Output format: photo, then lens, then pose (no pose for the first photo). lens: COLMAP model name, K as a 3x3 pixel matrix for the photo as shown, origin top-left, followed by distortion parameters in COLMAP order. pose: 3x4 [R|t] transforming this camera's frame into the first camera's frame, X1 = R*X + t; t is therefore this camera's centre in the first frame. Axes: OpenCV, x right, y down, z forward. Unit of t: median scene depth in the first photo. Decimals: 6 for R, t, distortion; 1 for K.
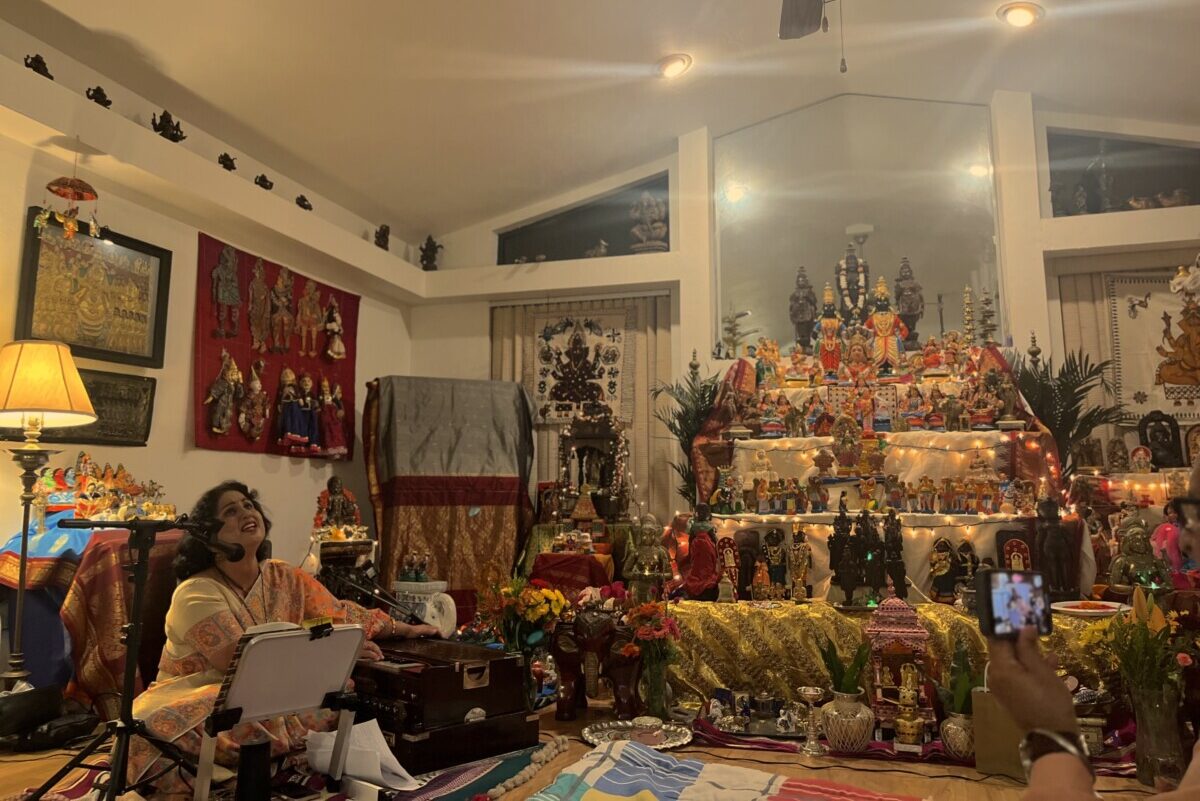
lens RADIAL K [[897.0, 0, 602.8], [0, 897.0, 361.5], [0, 0, 1]] dist [0.068536, -0.095304]
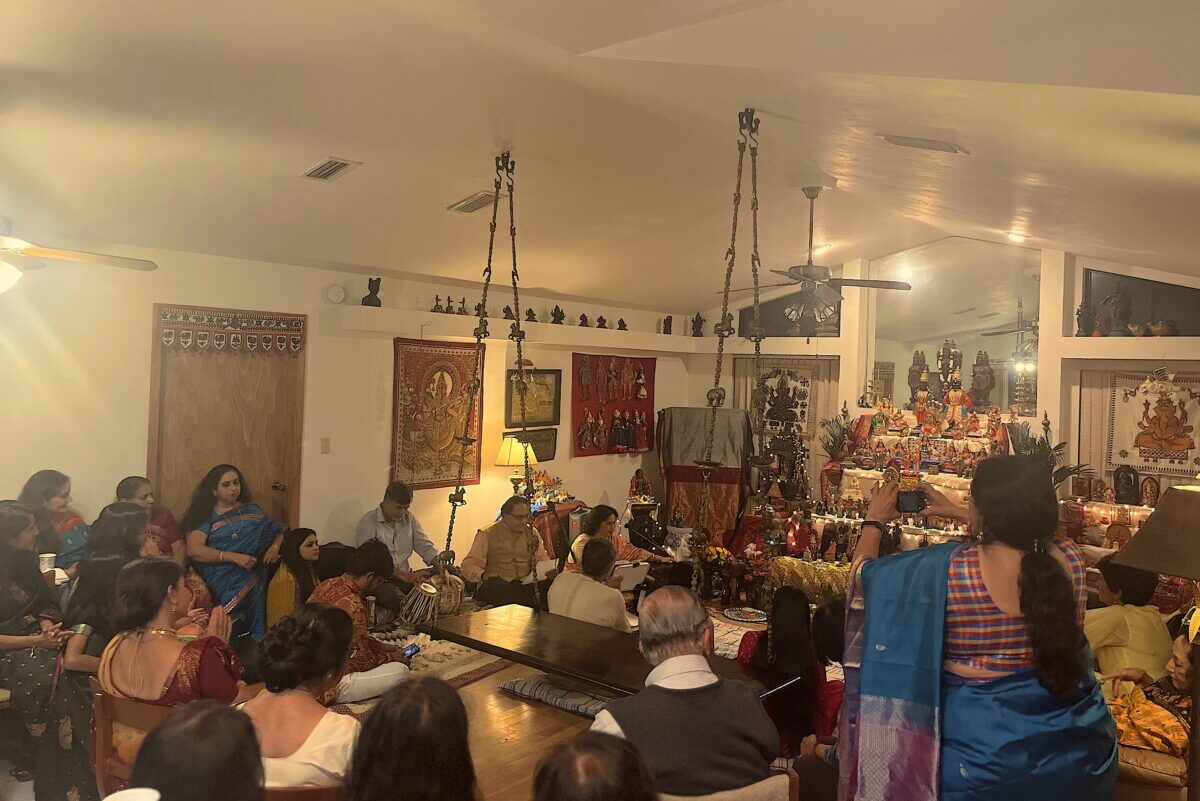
lens RADIAL K [[897.0, 0, 602.8], [0, 897.0, 361.5], [0, 0, 1]] dist [0.068536, -0.095304]
pose [[0.924850, 0.024458, -0.379545, 0.345898], [0.028141, 0.990794, 0.132418, -0.345902], [0.379290, -0.133148, 0.915648, -0.744347]]
